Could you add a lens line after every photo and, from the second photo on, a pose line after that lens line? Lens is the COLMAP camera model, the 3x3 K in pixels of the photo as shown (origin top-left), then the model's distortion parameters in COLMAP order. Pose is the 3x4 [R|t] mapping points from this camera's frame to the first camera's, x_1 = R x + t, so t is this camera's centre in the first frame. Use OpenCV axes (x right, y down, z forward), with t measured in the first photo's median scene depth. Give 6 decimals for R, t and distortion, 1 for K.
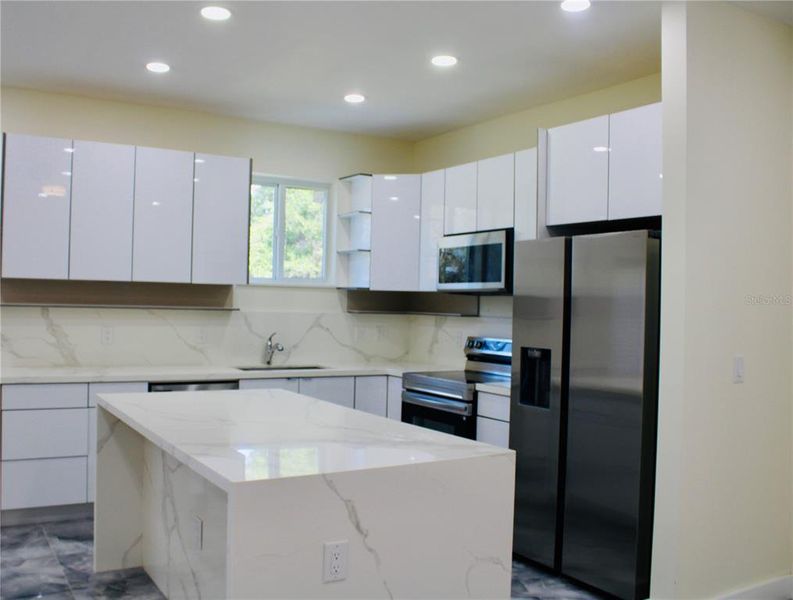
lens RADIAL K [[741.1, 0, 366.0], [0, 741.1, 304.8], [0, 0, 1]] dist [-0.159610, 0.000000]
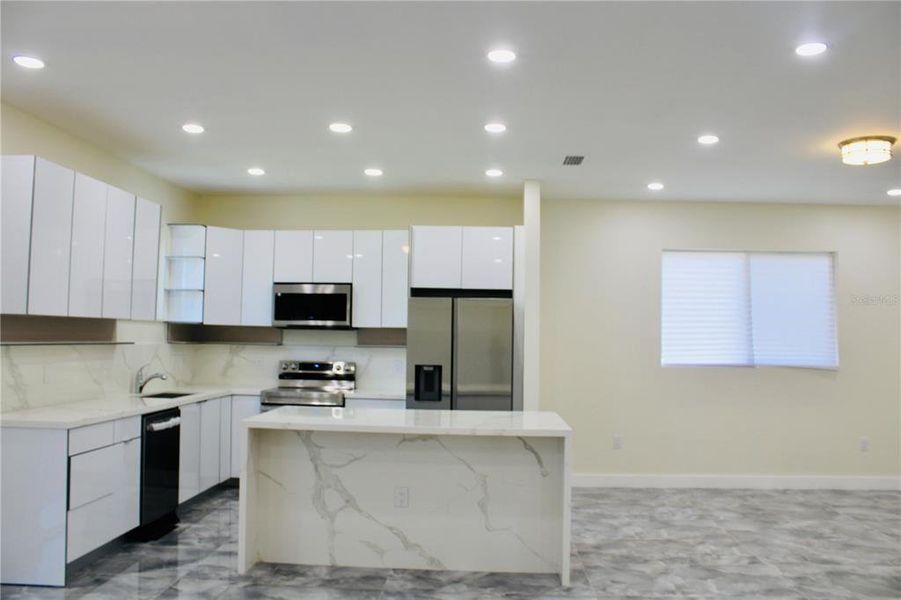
lens RADIAL K [[751.6, 0, 455.0], [0, 751.6, 299.9], [0, 0, 1]] dist [-0.168336, 0.146839]
pose [[0.547933, 0.026167, 0.836113, -0.867141], [-0.000432, 0.999519, -0.030998, -0.025726], [-0.836522, 0.016623, 0.547681, 0.030162]]
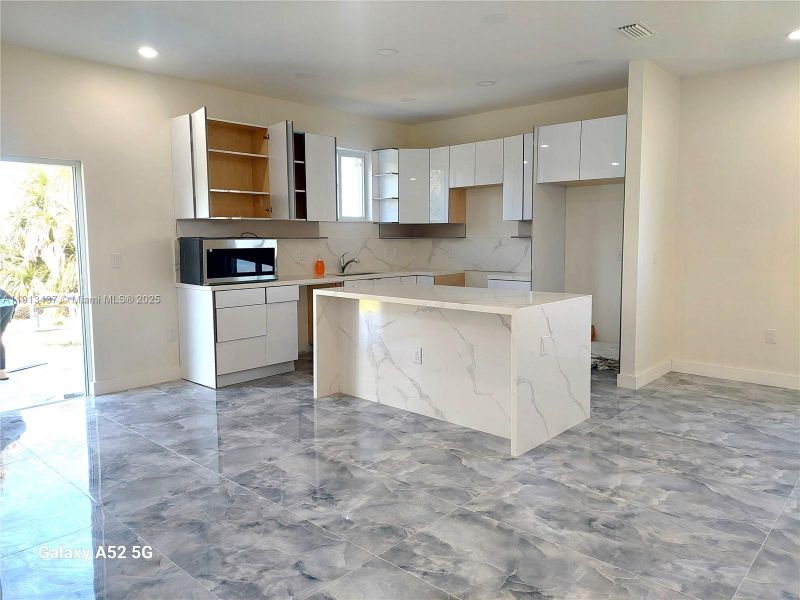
lens RADIAL K [[575.5, 0, 401.0], [0, 575.5, 290.1], [0, 0, 1]] dist [0.034202, -0.031513]
pose [[0.957580, -0.056011, 0.282672, -0.400705], [0.029761, 0.994905, 0.096320, 0.004382], [-0.286627, -0.083822, 0.954368, -0.225181]]
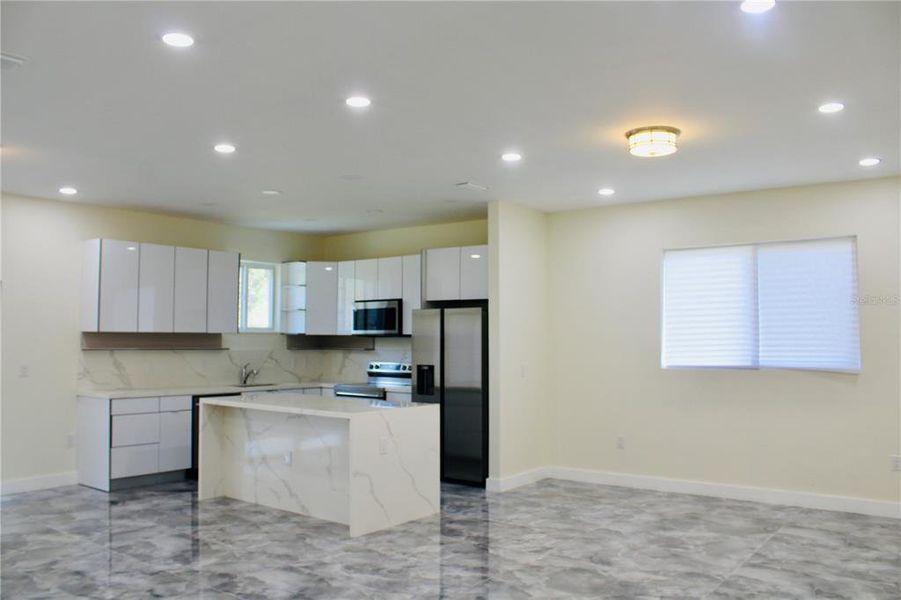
lens RADIAL K [[751.6, 0, 453.8], [0, 751.6, 298.5], [0, 0, 1]] dist [-0.168336, 0.146839]
pose [[0.925129, -0.001829, 0.379649, -0.351578], [0.022131, 0.998548, -0.049120, -0.013692], [-0.379008, 0.053844, 0.923826, -0.680406]]
